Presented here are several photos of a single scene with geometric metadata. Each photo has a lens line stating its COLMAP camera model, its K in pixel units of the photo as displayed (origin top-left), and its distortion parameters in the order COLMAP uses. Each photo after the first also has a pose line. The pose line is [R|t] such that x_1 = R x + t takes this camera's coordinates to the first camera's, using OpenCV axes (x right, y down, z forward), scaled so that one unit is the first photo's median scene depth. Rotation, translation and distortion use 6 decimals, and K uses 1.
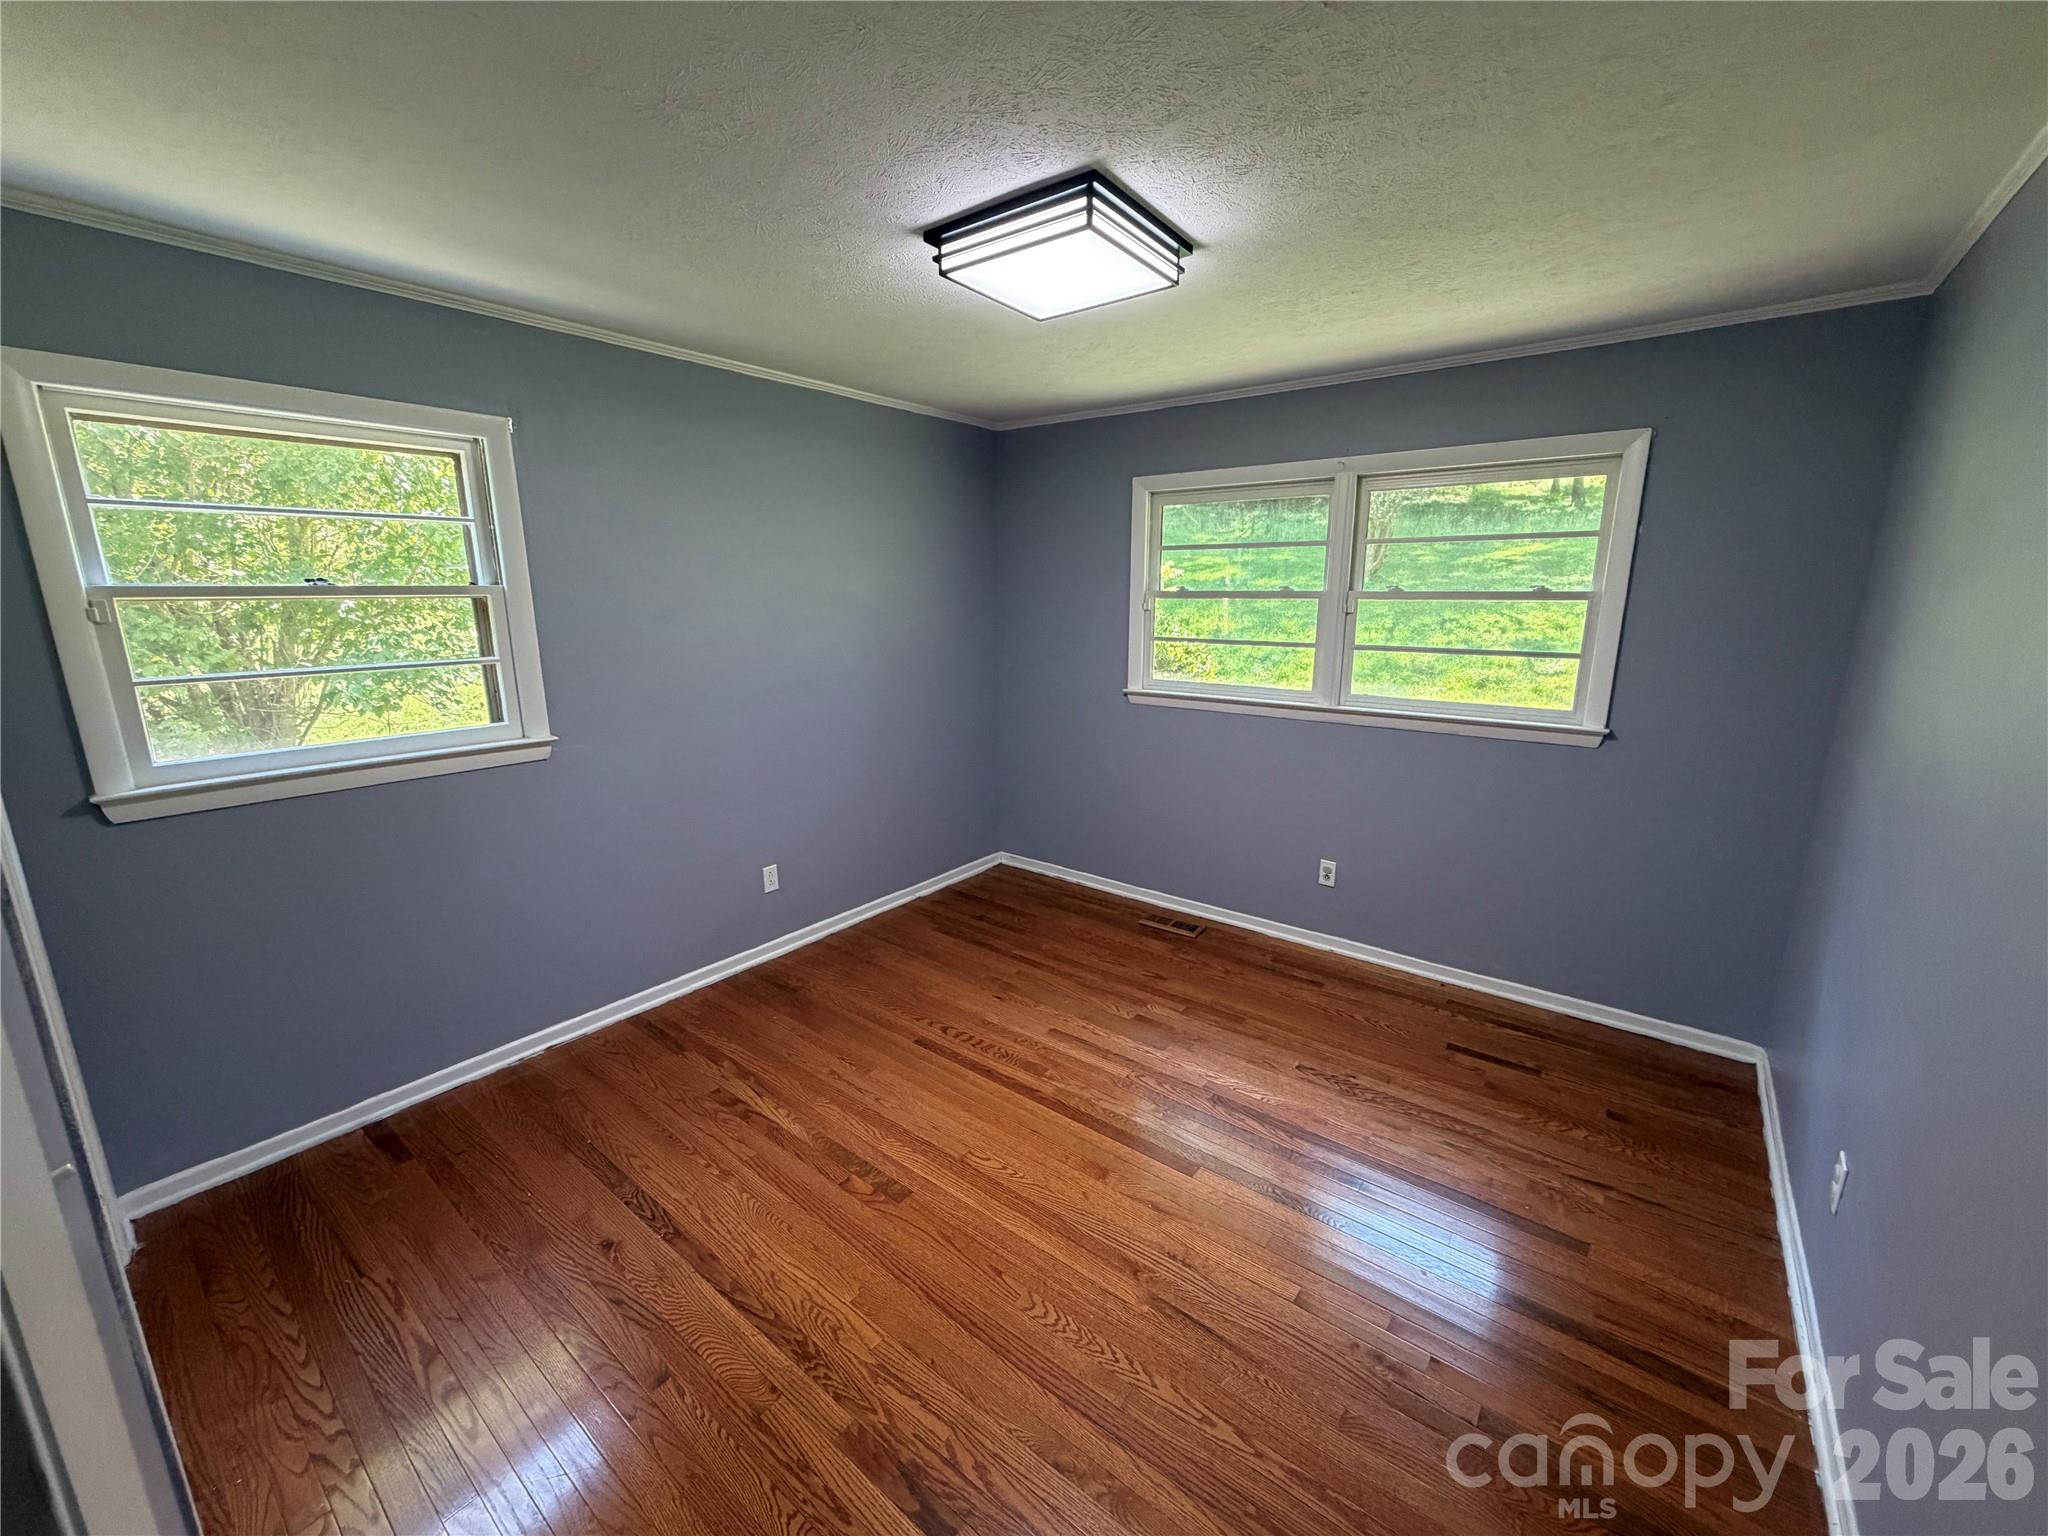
lens RADIAL K [[818.2, 0, 1016.7], [0, 818.2, 773.4], [0, 0, 1]] dist [-0.001792, -0.000256]
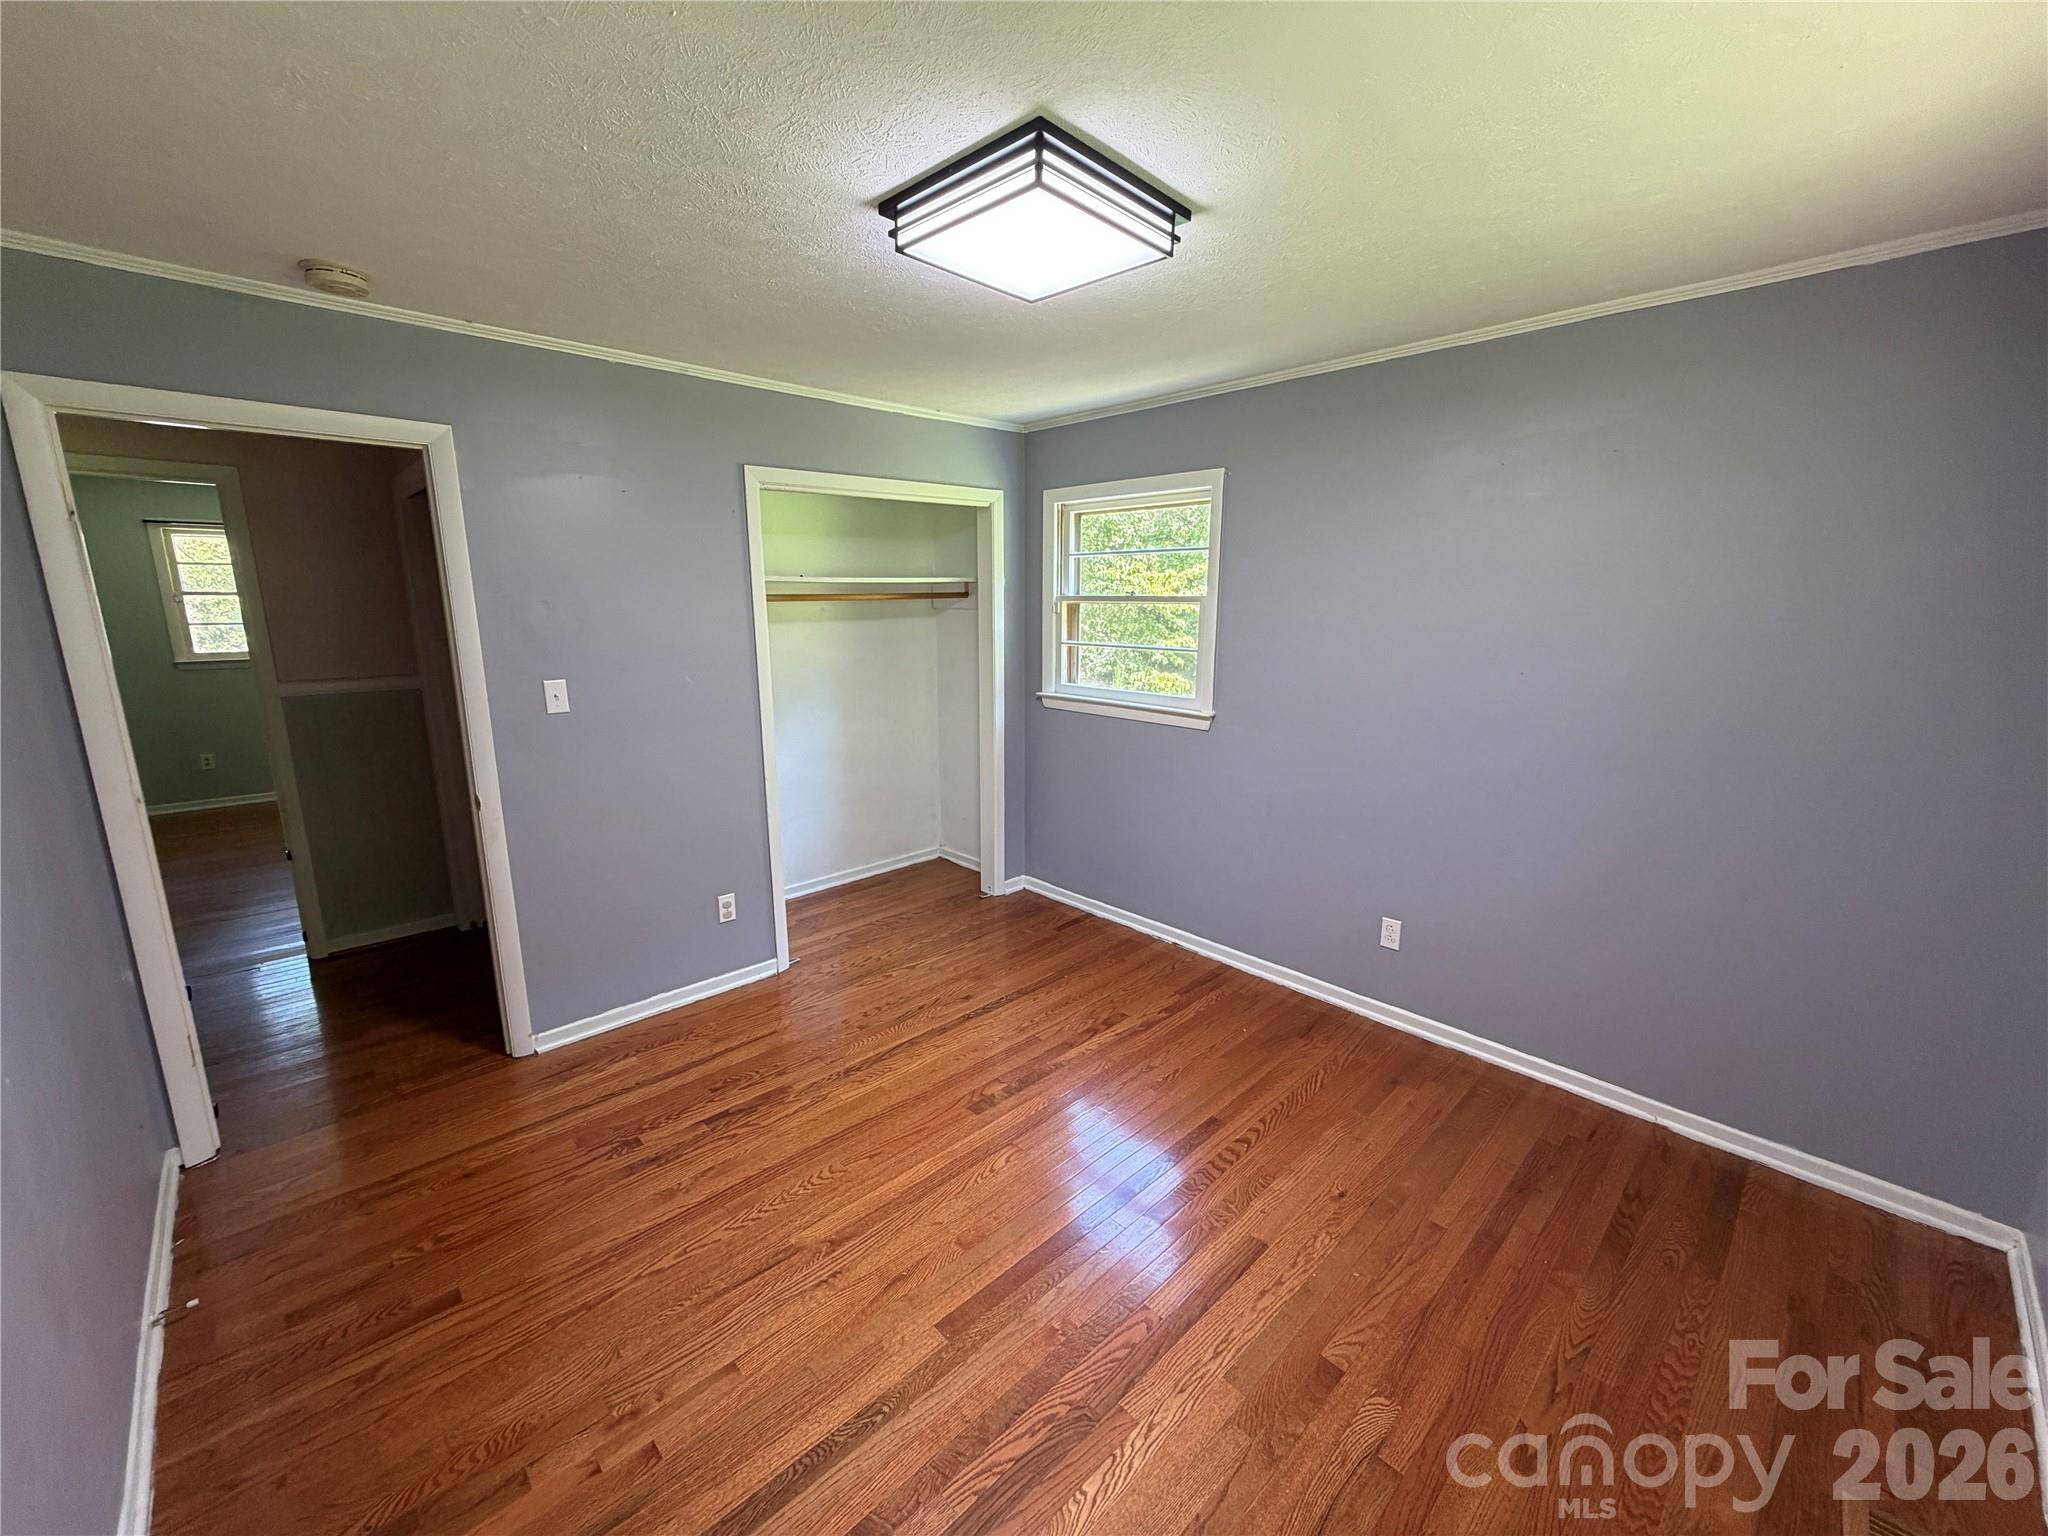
lens RADIAL K [[821.6, 0, 1019.8], [0, 821.6, 764.2], [0, 0, 1]] dist [-0.000765, 0.000042]
pose [[-0.146072, 0.203430, -0.968132, 0.830917], [-0.223211, 0.946615, 0.232587, -0.230681], [0.963763, 0.250072, -0.092866, 0.963009]]
